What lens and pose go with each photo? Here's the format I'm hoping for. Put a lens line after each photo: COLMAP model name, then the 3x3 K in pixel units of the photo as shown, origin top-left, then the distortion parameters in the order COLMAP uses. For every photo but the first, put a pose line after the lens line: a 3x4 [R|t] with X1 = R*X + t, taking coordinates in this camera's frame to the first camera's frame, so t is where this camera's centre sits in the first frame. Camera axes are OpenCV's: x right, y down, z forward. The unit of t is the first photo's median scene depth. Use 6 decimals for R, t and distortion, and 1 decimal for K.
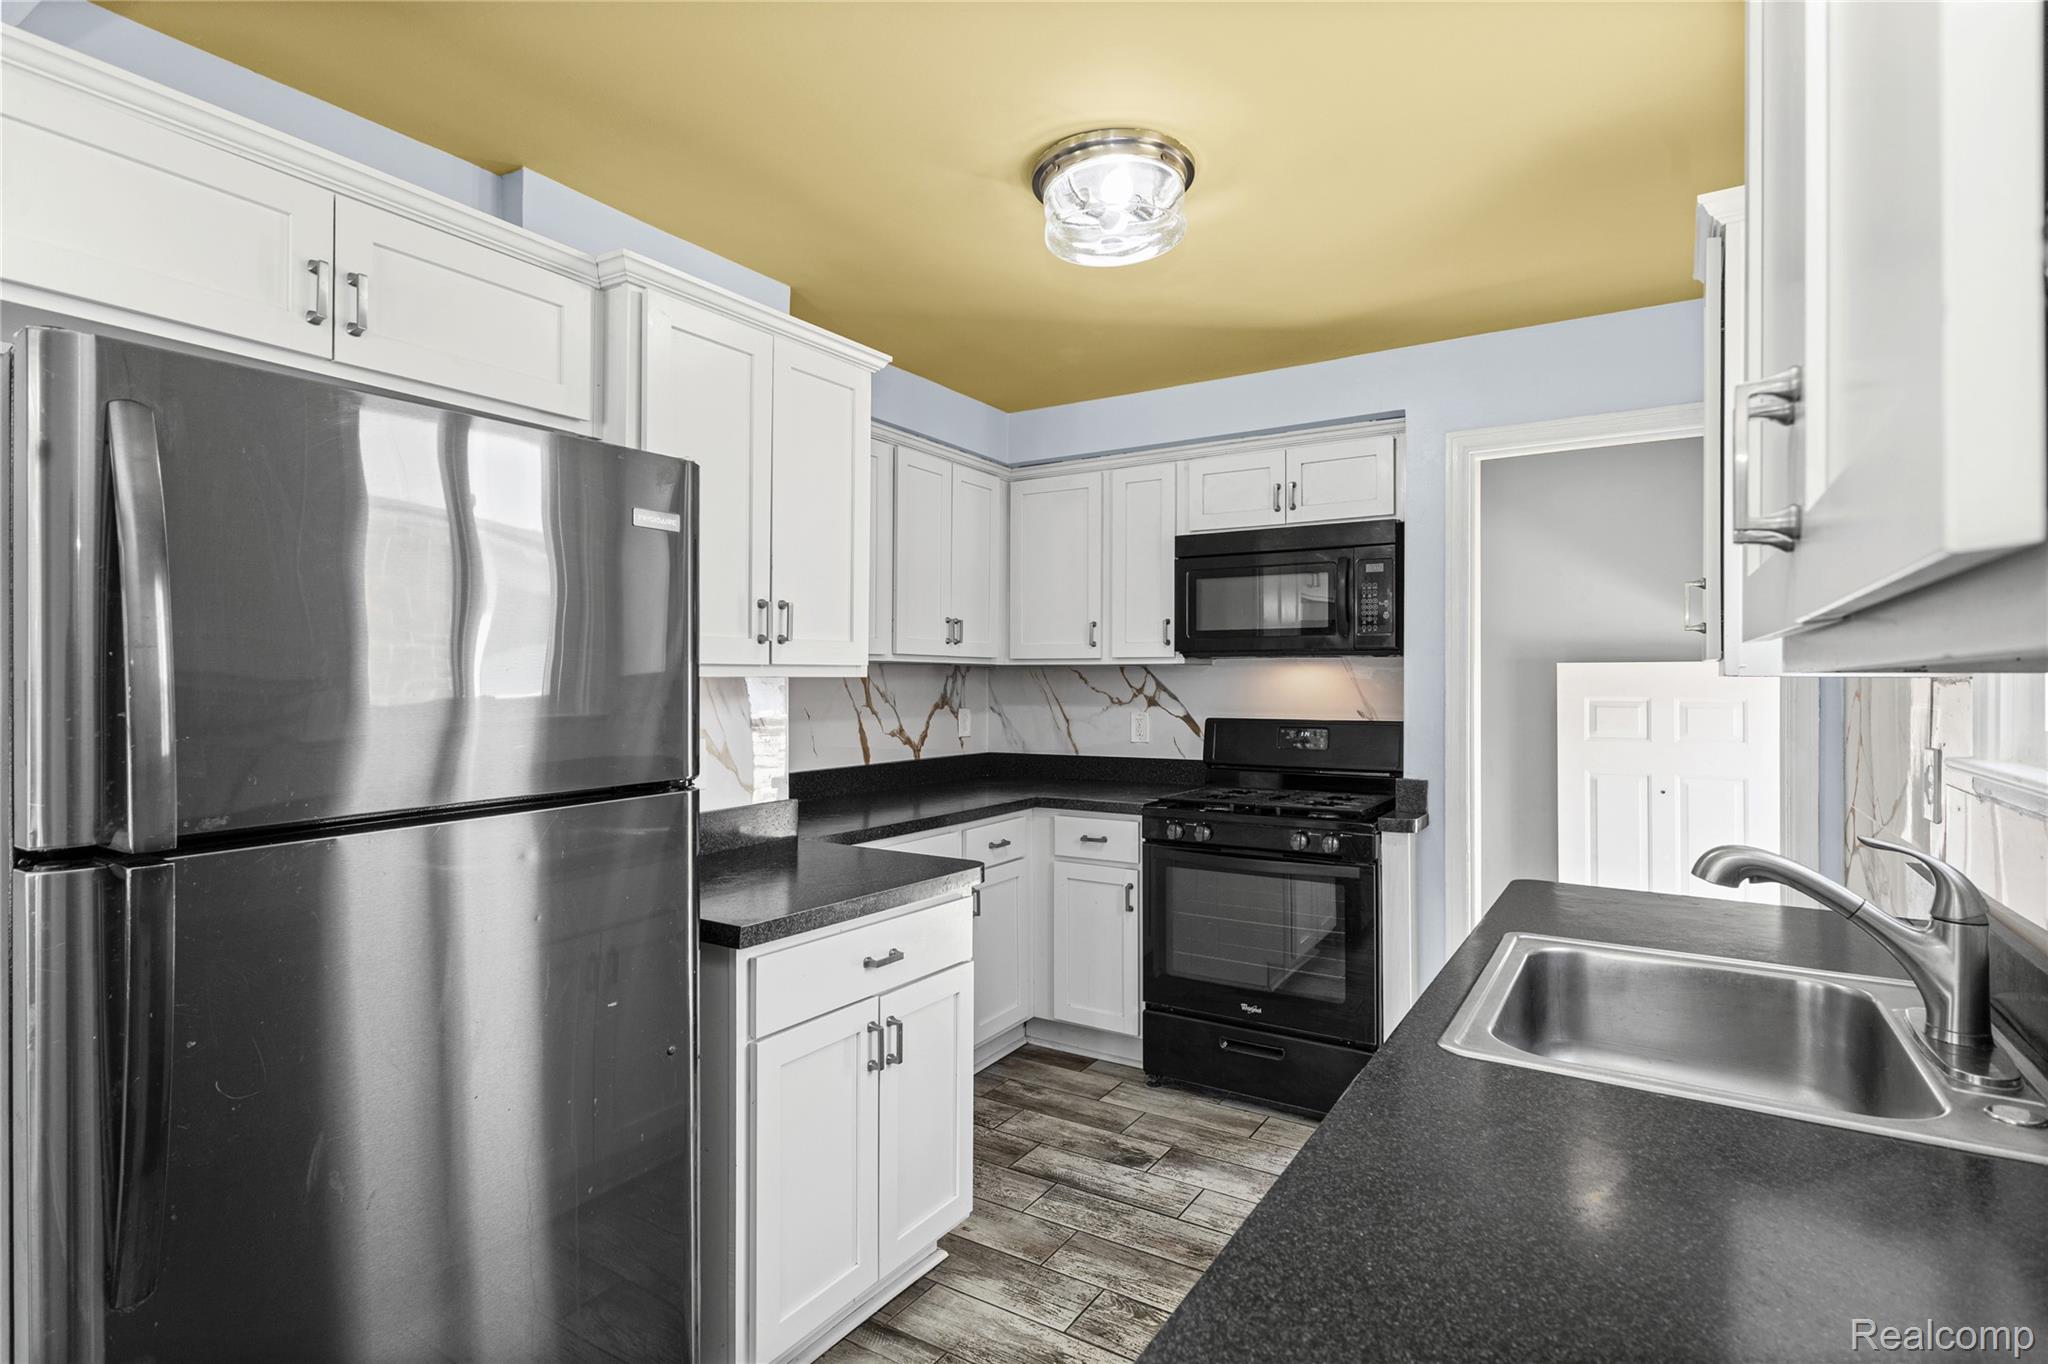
lens RADIAL K [[1047.8, 0, 1012.3], [0, 1047.8, 676.4], [0, 0, 1]] dist [0.030142, 0.000640]
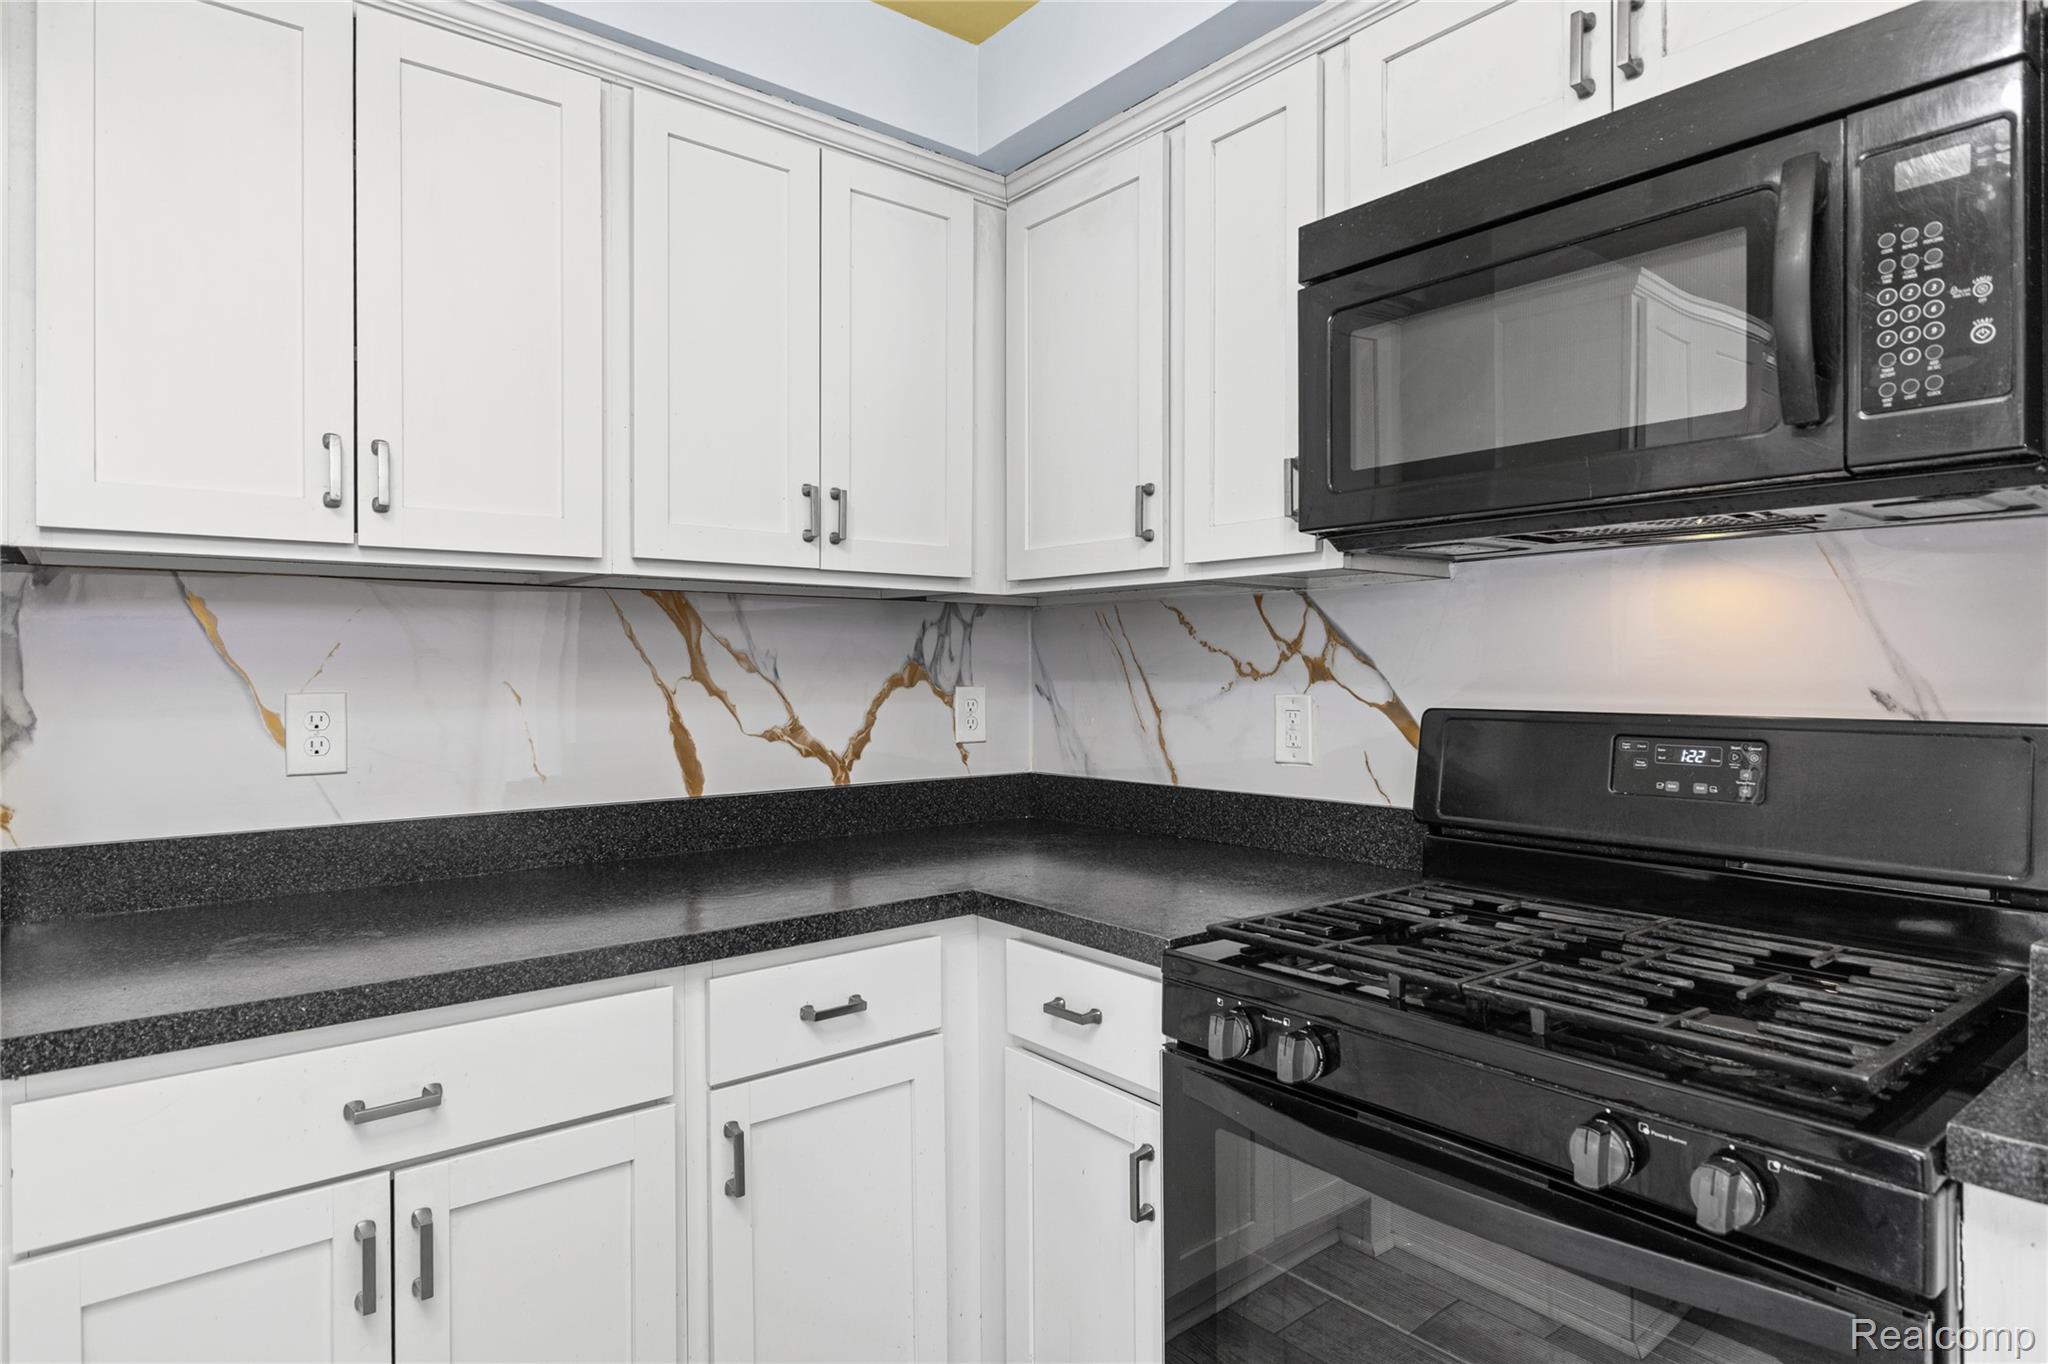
lens RADIAL K [[1138.4, 0, 1024.5], [0, 1138.4, 672.7], [0, 0, 1]] dist [0.004378, -0.002554]
pose [[0.942263, -0.002349, -0.334866, 0.185786], [0.004450, 0.999975, 0.005506, 0.022924], [0.334845, -0.006678, 0.942250, 0.537639]]
